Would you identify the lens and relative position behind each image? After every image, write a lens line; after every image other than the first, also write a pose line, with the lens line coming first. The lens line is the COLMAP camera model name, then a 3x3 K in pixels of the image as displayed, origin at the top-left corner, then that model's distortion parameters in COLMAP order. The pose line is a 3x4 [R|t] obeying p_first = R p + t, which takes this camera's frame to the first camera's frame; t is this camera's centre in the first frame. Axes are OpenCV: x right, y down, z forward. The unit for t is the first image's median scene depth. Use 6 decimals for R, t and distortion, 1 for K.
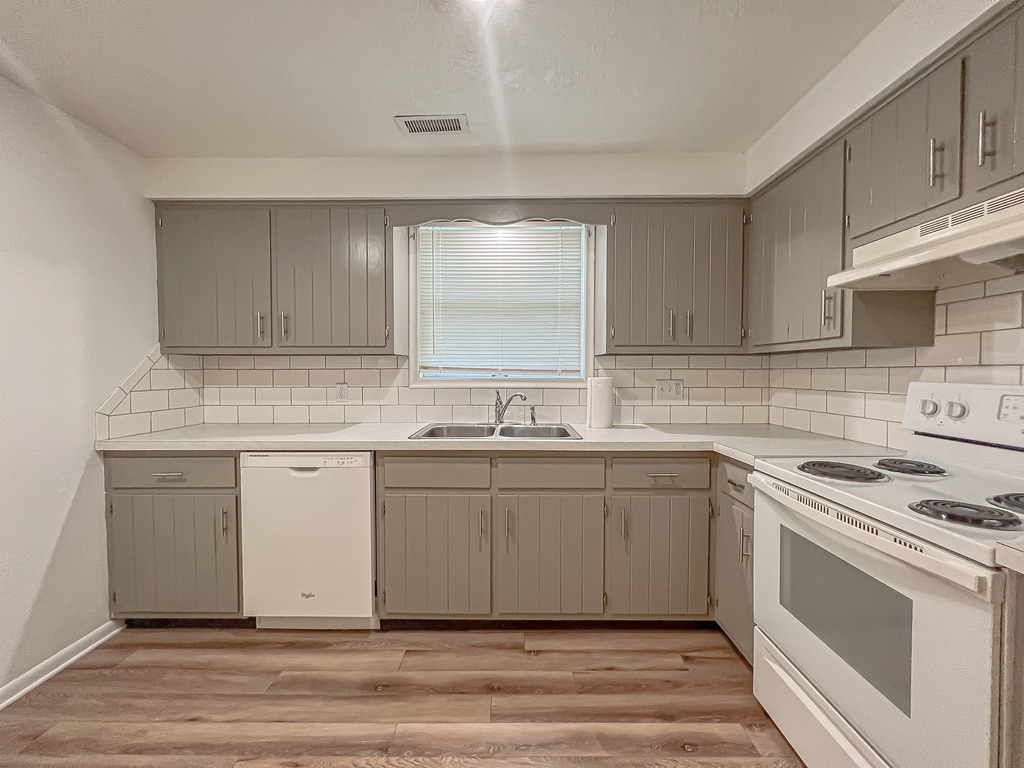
lens RADIAL K [[410.7, 0, 514.3], [0, 410.7, 381.8], [0, 0, 1]] dist [0.000821, 0.000049]
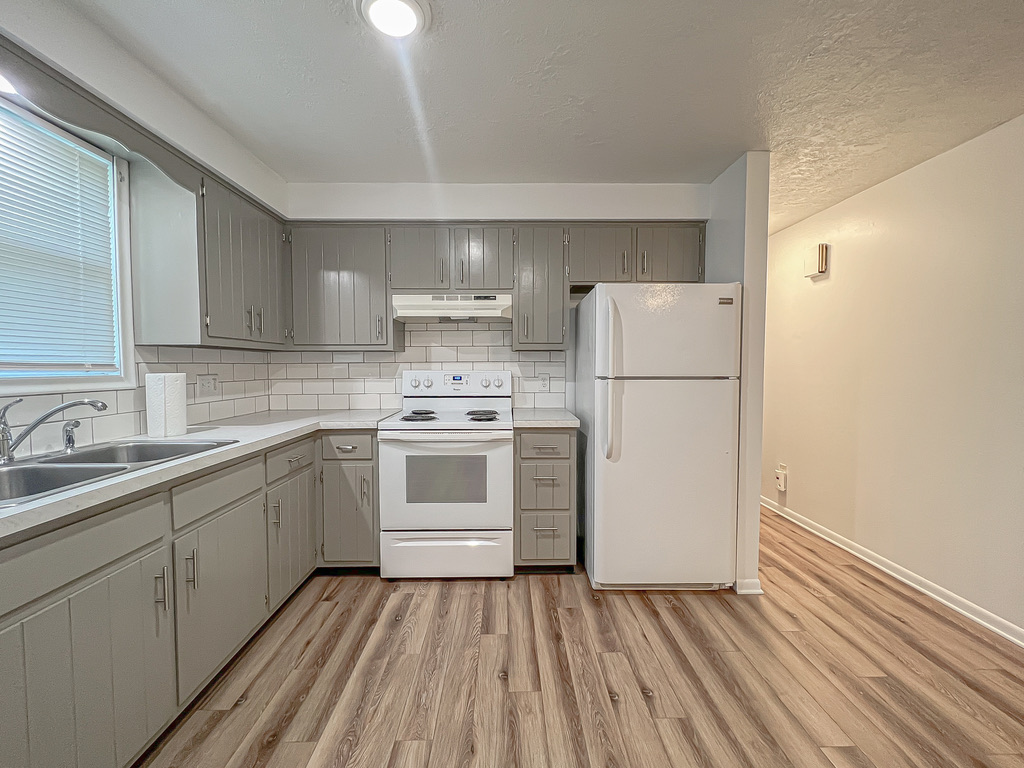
lens RADIAL K [[410.7, 0, 513.1], [0, 410.7, 380.8], [0, 0, 1]] dist [0.000821, 0.000049]
pose [[-0.023328, -0.037032, 0.999042, -0.824410], [0.030809, 0.998812, 0.037743, -0.006838], [-0.999253, 0.031660, -0.022160, 0.471155]]
